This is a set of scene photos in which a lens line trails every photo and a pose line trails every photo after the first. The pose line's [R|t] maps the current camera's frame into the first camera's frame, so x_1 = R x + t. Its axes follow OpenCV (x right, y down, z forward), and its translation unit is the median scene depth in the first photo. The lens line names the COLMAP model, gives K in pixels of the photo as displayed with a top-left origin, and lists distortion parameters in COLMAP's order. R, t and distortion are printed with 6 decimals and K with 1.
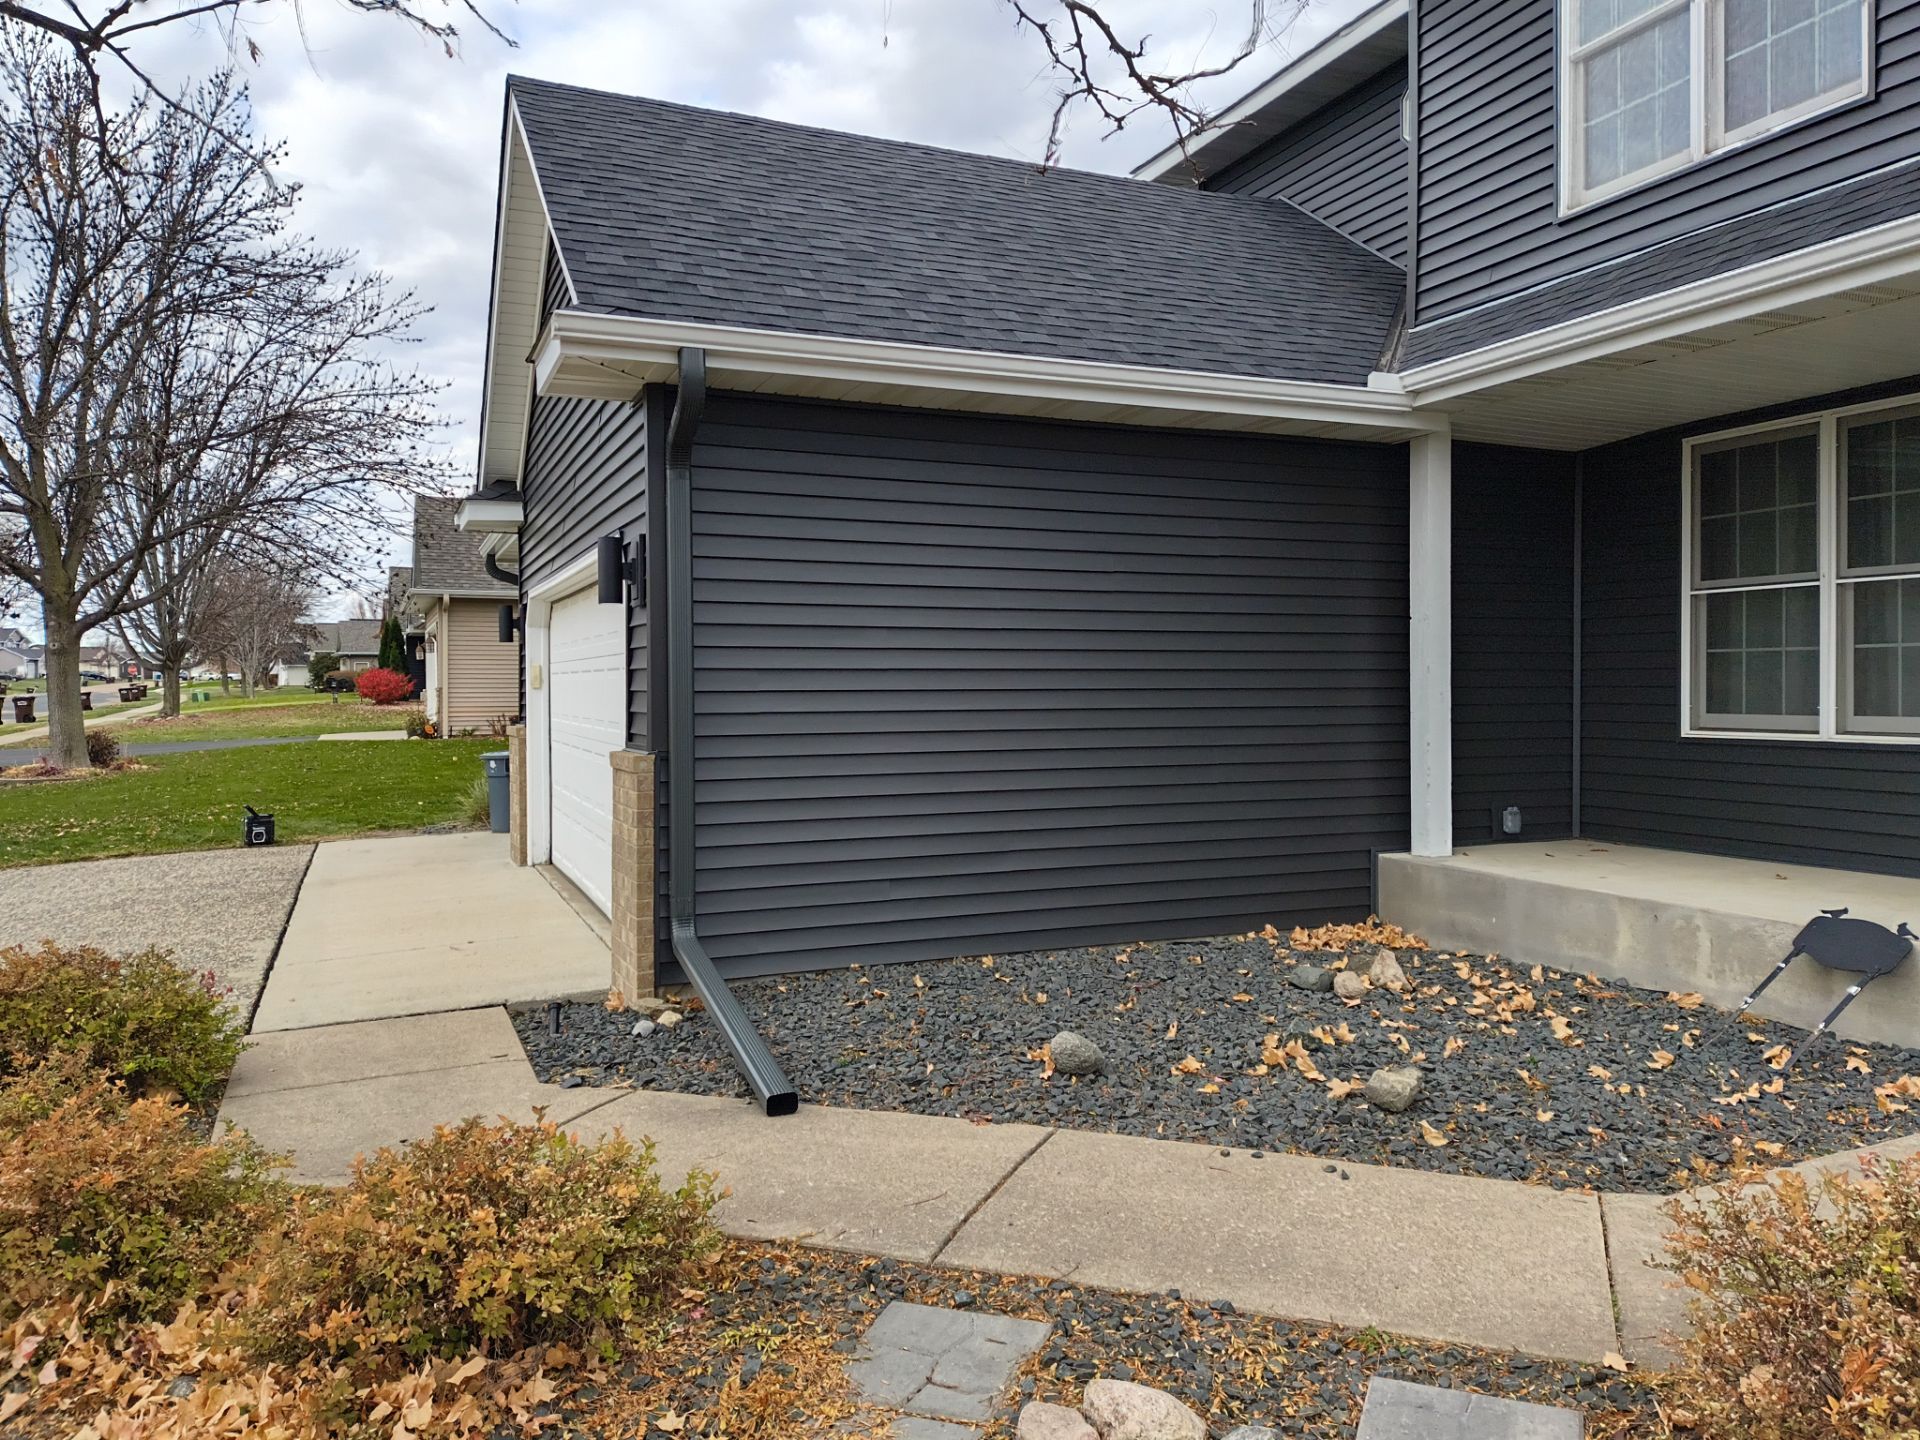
lens RADIAL K [[1412.9, 0, 965.8], [0, 1412.9, 708.3], [0, 0, 1]] dist [0.015794, -0.009282]
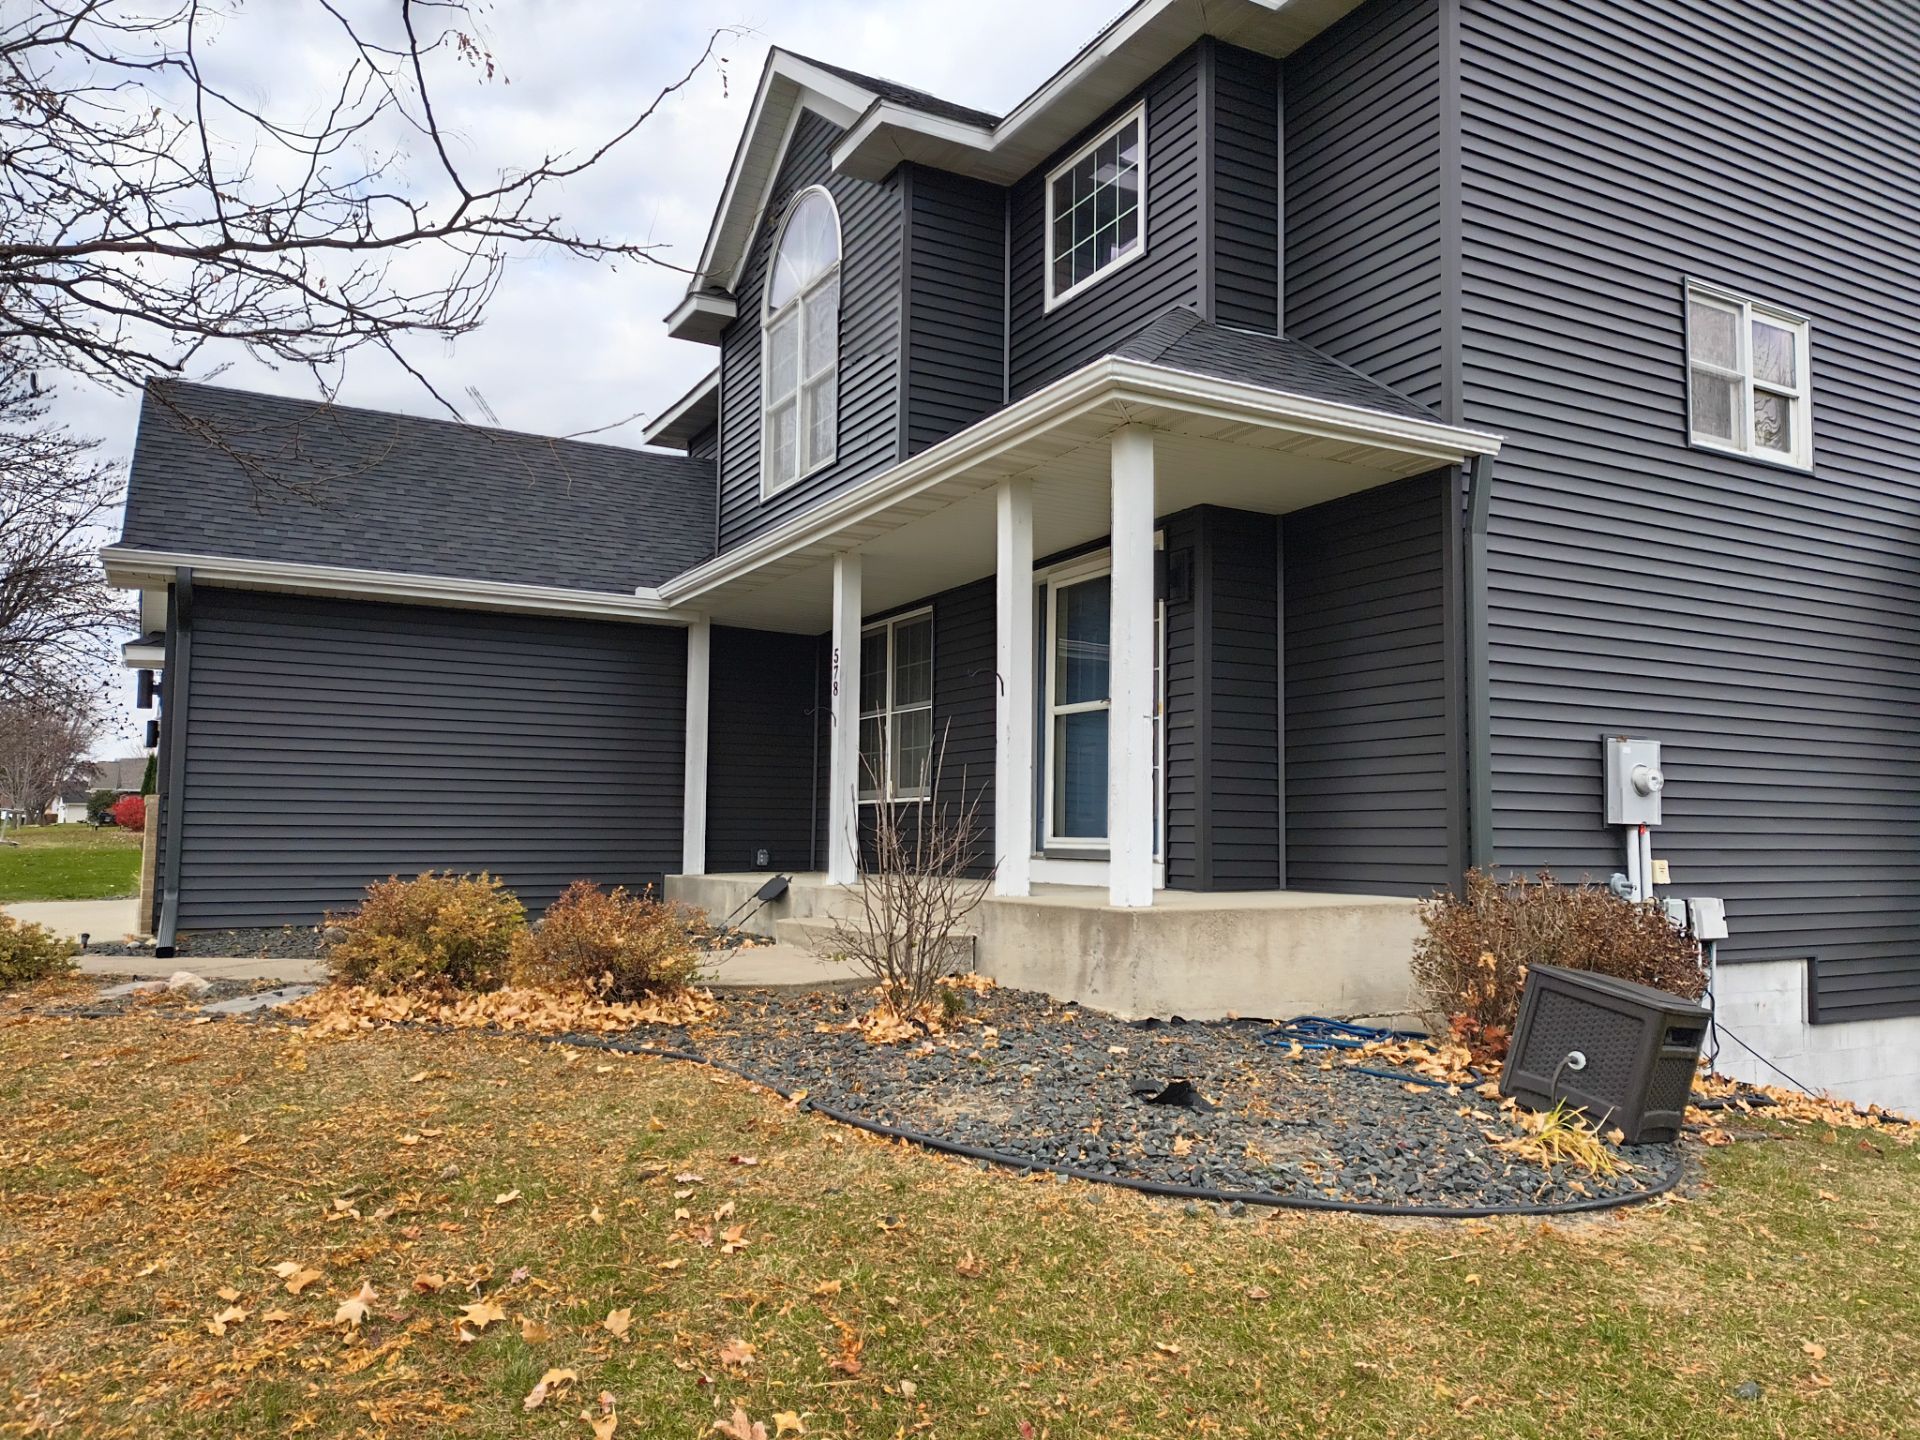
lens RADIAL K [[1412.9, 0, 957.8], [0, 1412.9, 728.9], [0, 0, 1]] dist [0.015794, -0.009282]
pose [[0.994350, 0.020704, 0.104109, 0.448924], [-0.010638, 0.995292, -0.096332, 0.086914], [-0.105614, 0.094680, 0.989890, -0.656209]]
